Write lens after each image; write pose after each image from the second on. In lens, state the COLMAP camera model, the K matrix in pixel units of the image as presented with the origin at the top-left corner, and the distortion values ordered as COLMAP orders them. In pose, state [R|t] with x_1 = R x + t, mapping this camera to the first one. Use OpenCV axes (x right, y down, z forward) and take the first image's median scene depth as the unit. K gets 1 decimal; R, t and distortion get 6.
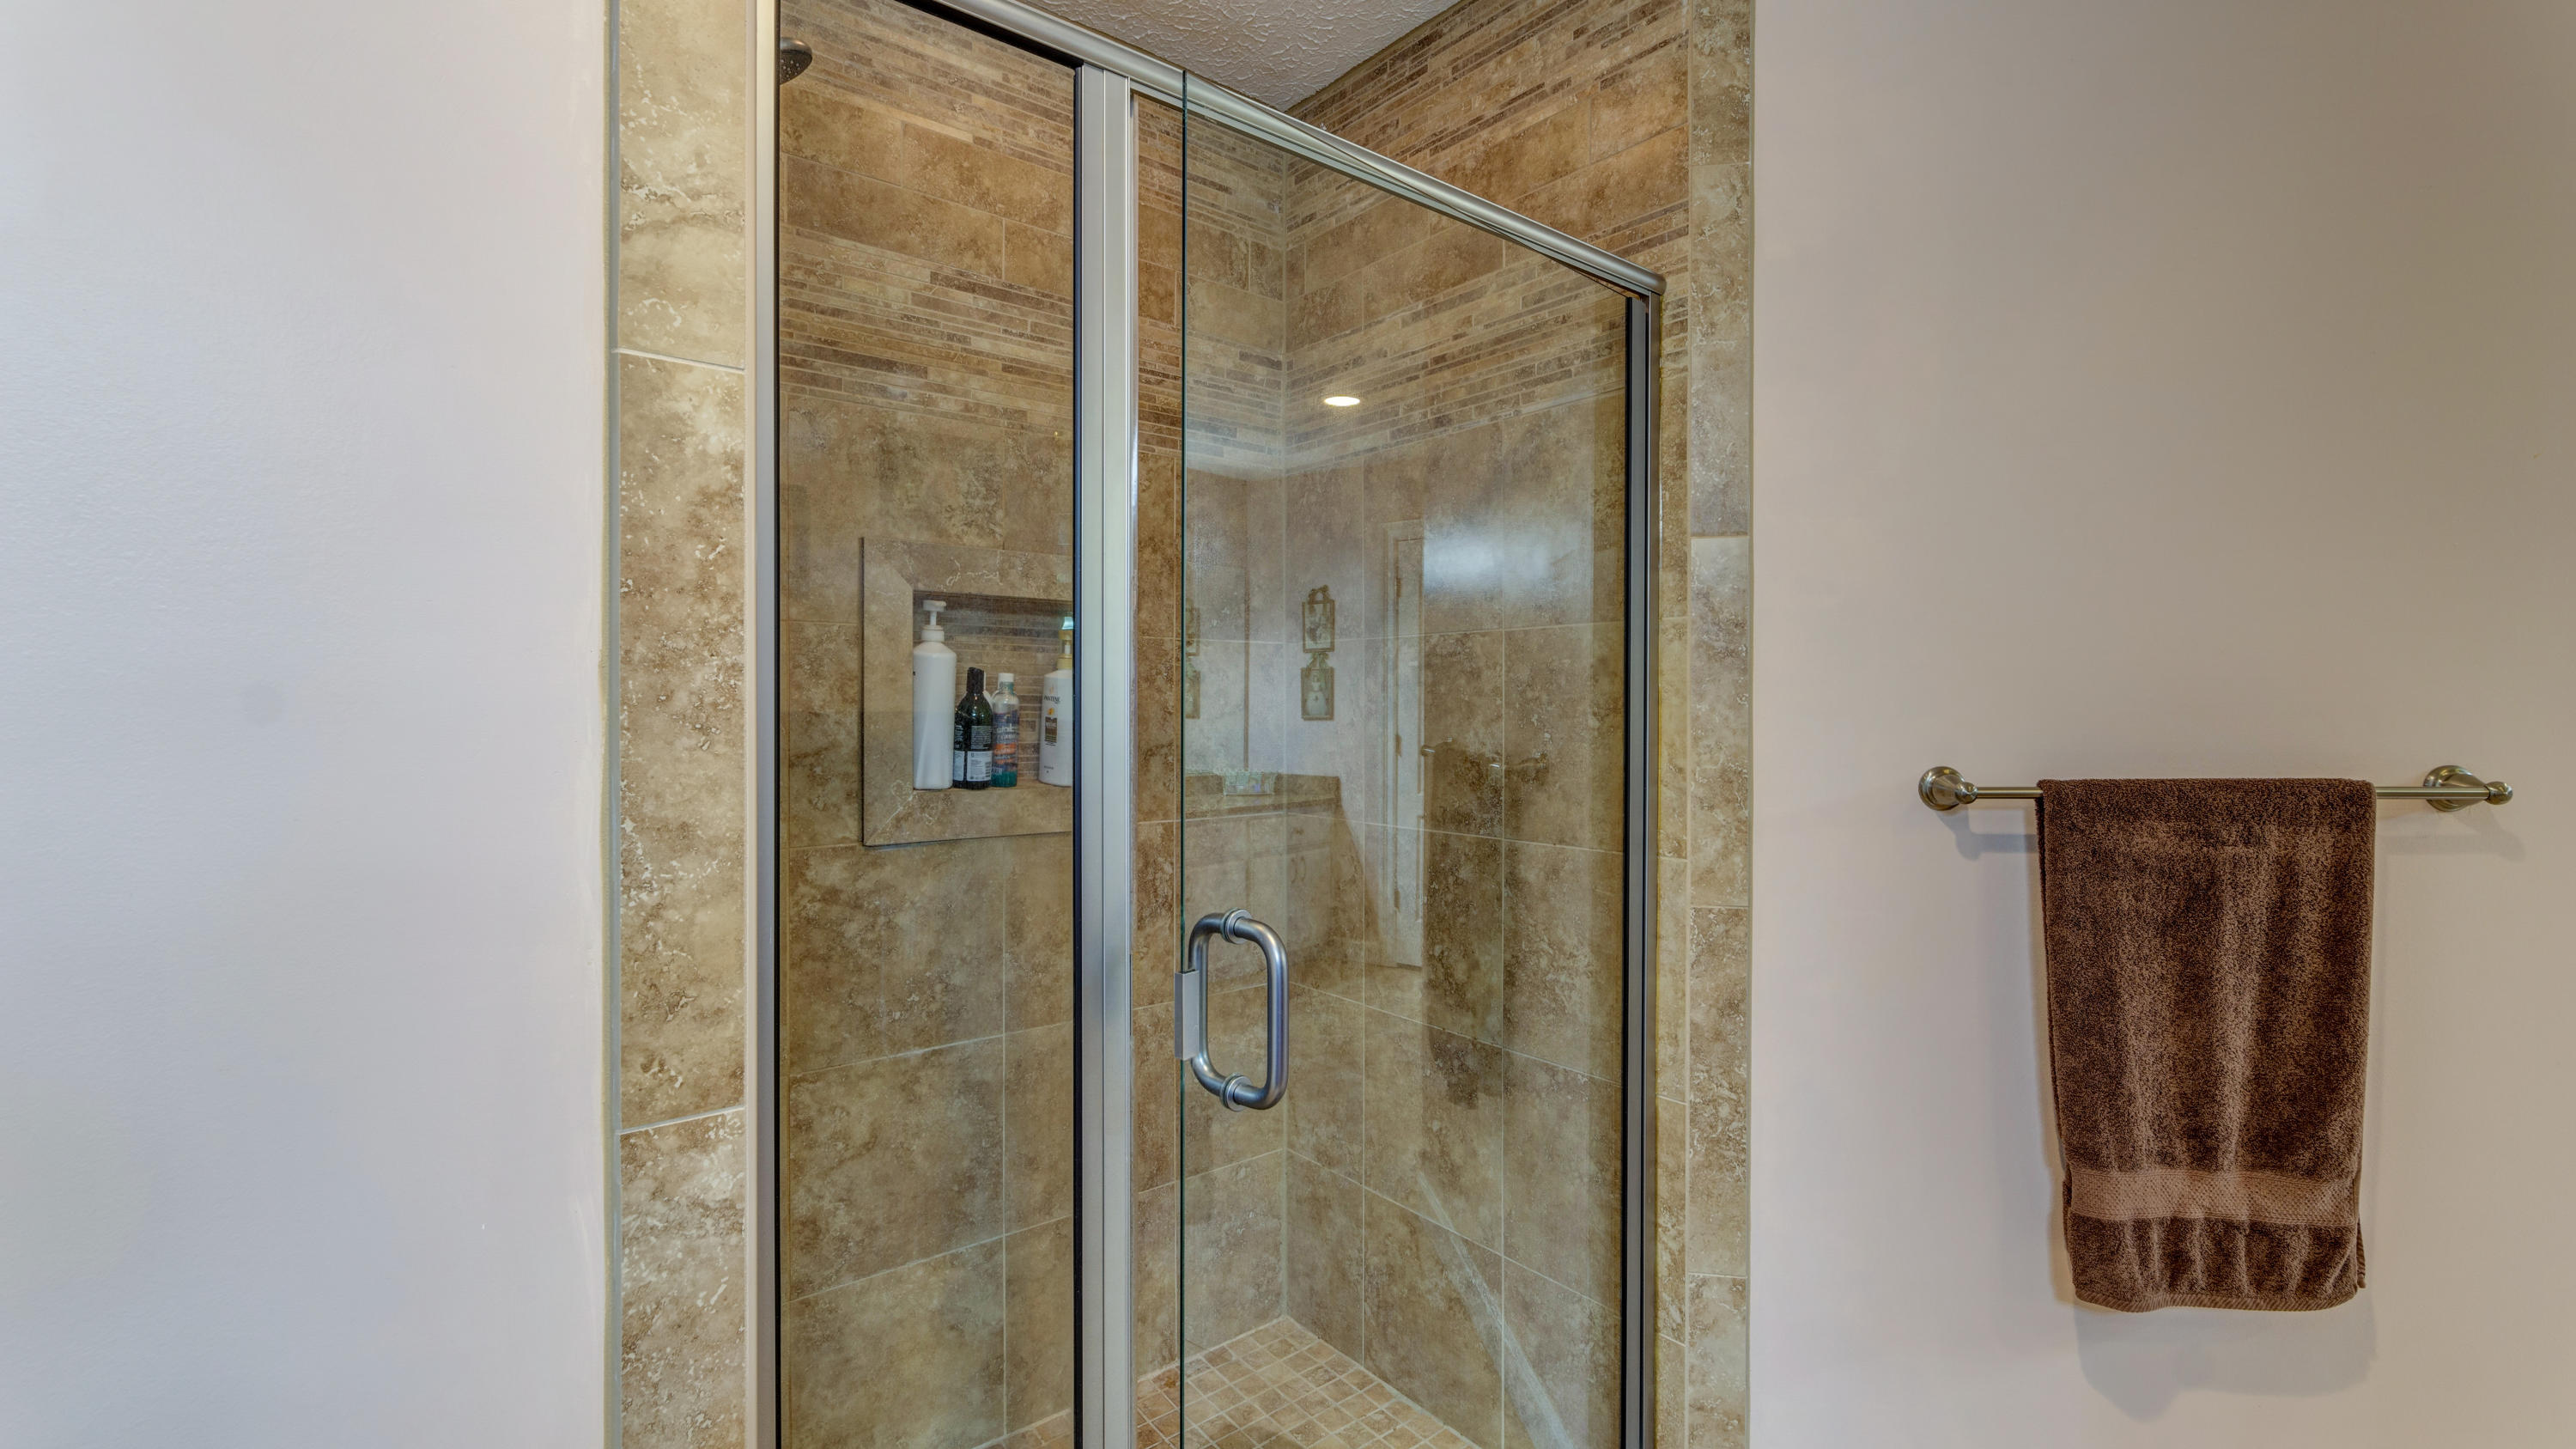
lens RADIAL K [[1152.9, 0, 1311.1], [0, 1152.9, 729.1], [0, 0, 1]] dist [-0.000552, -0.000366]
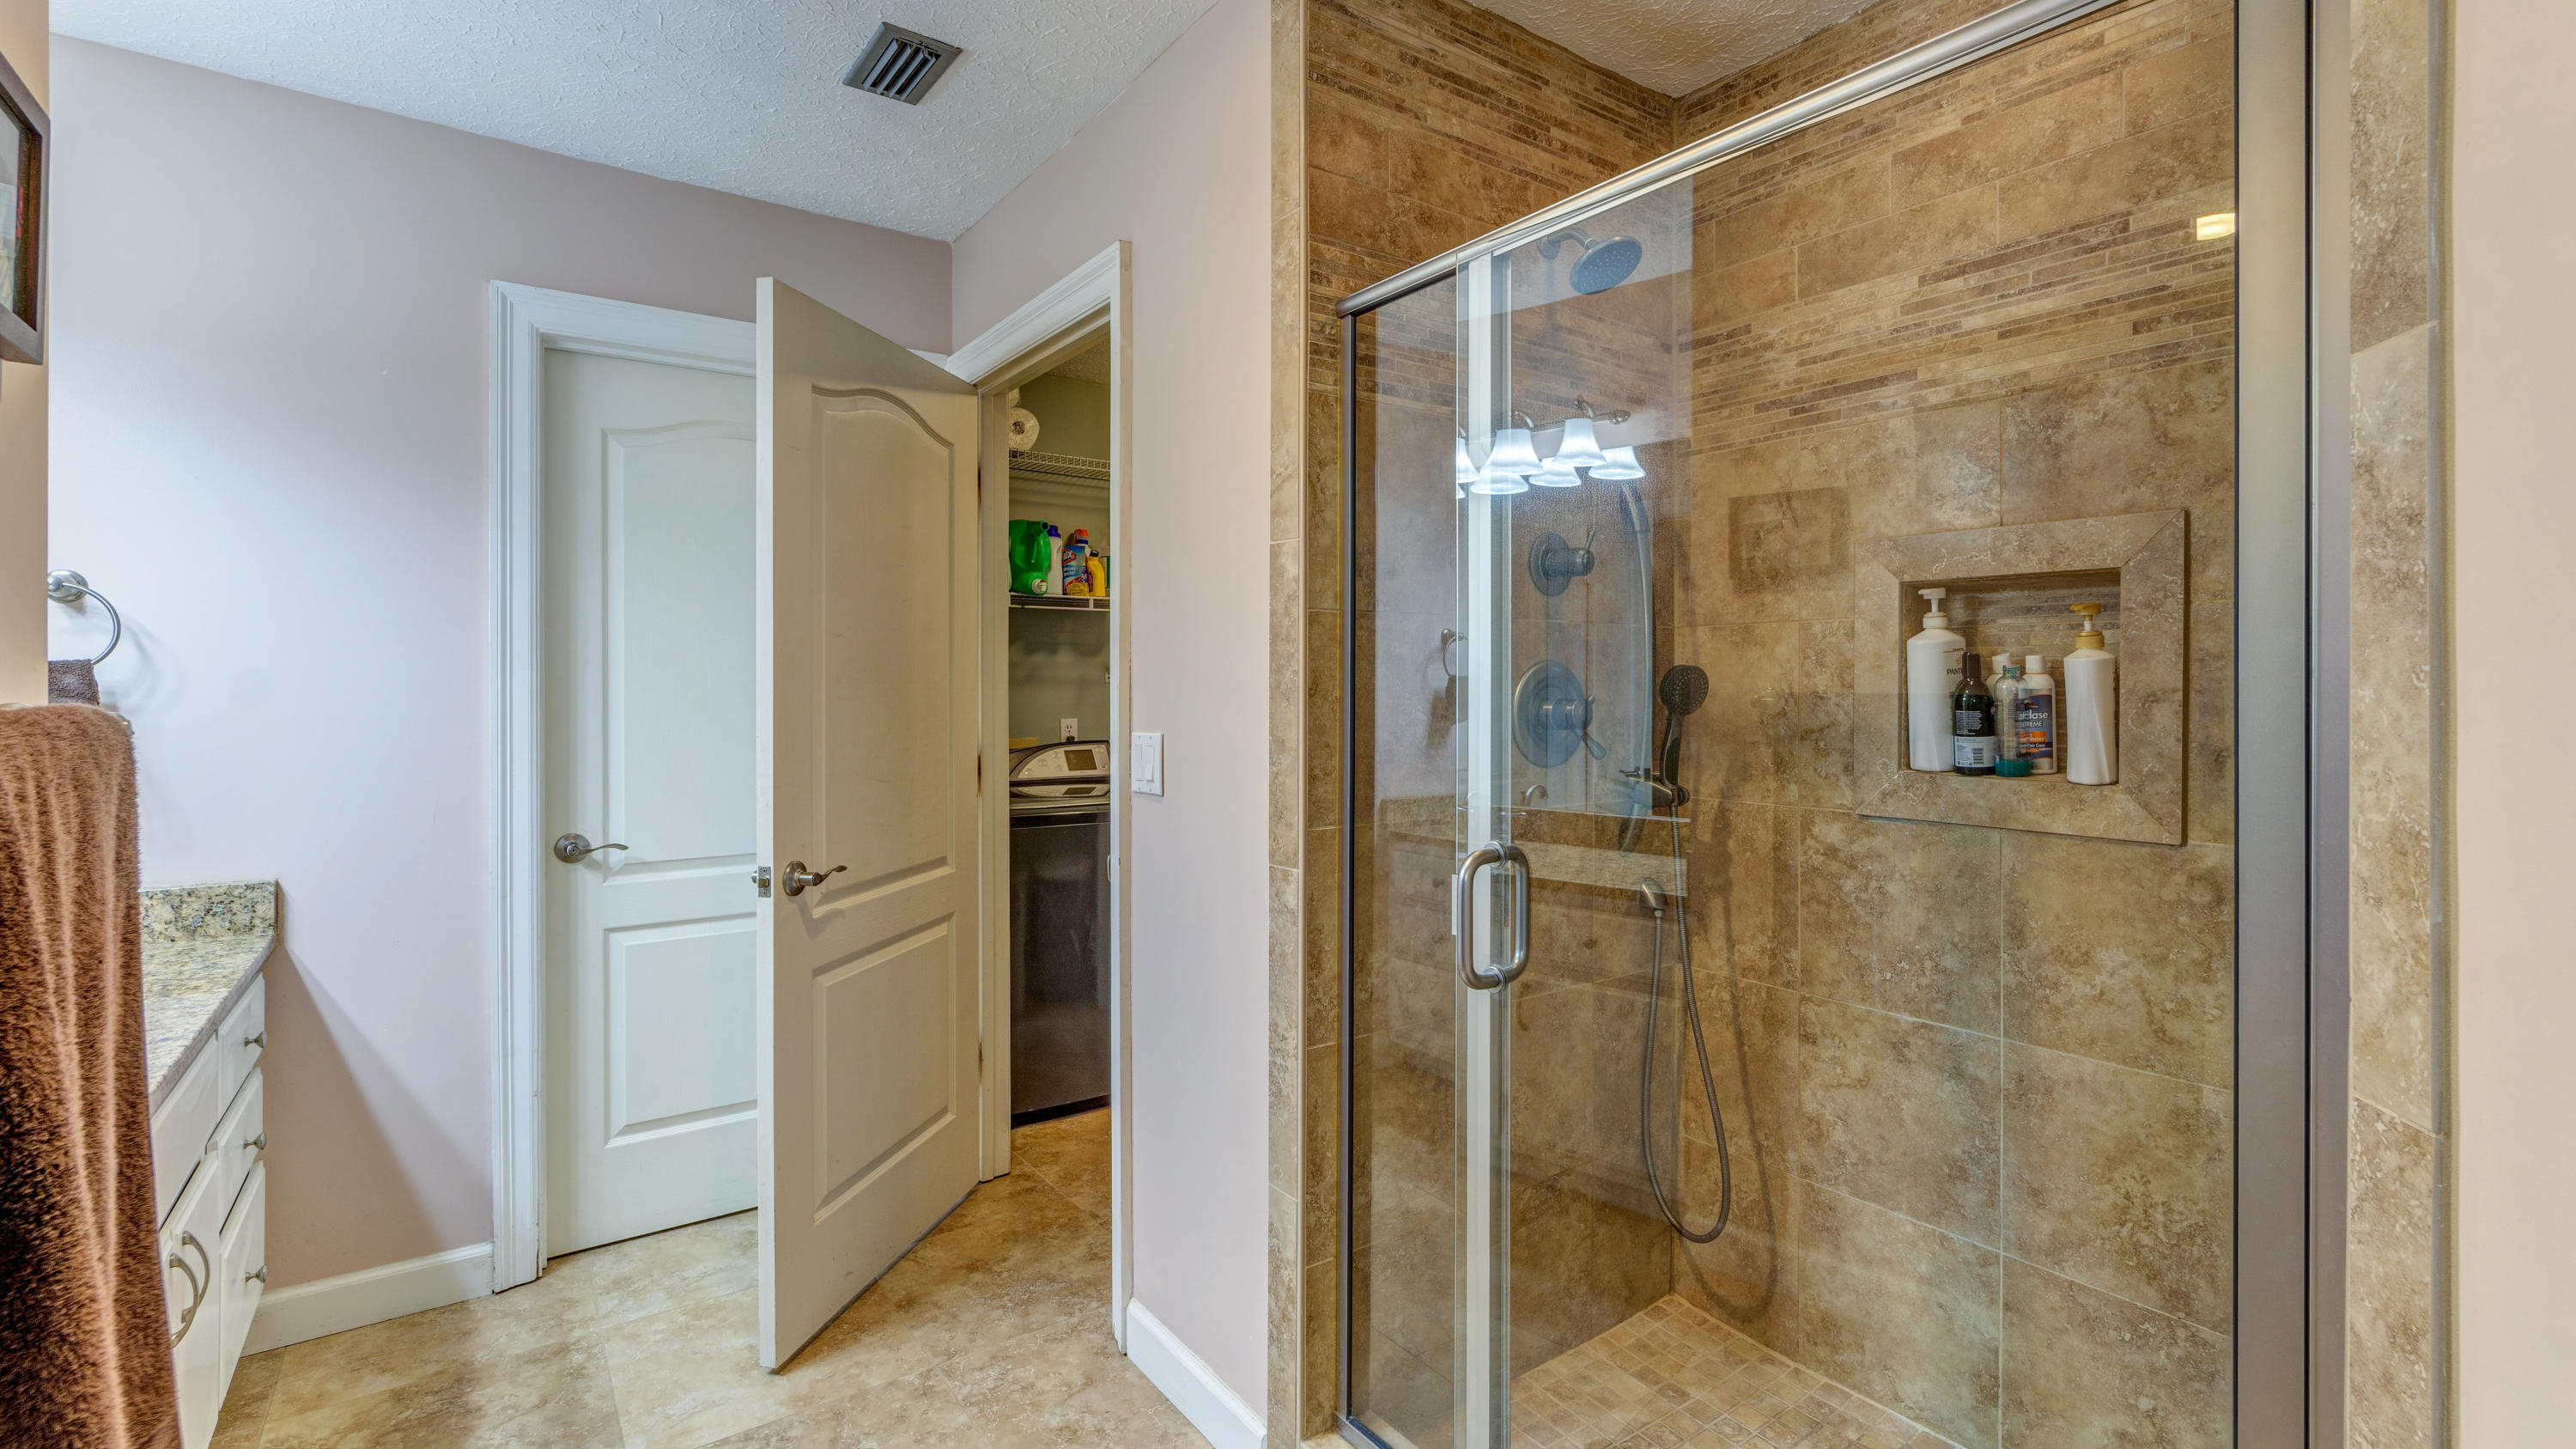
lens RADIAL K [[1136.6, 0, 1260.0], [0, 1136.6, 706.6], [0, 0, 1]] dist [-0.000736, -0.000245]
pose [[-0.087511, 0.015692, -0.996040, 0.759587], [-0.022943, 0.999579, 0.017764, -0.010294], [0.995899, 0.024406, -0.087114, 0.502767]]
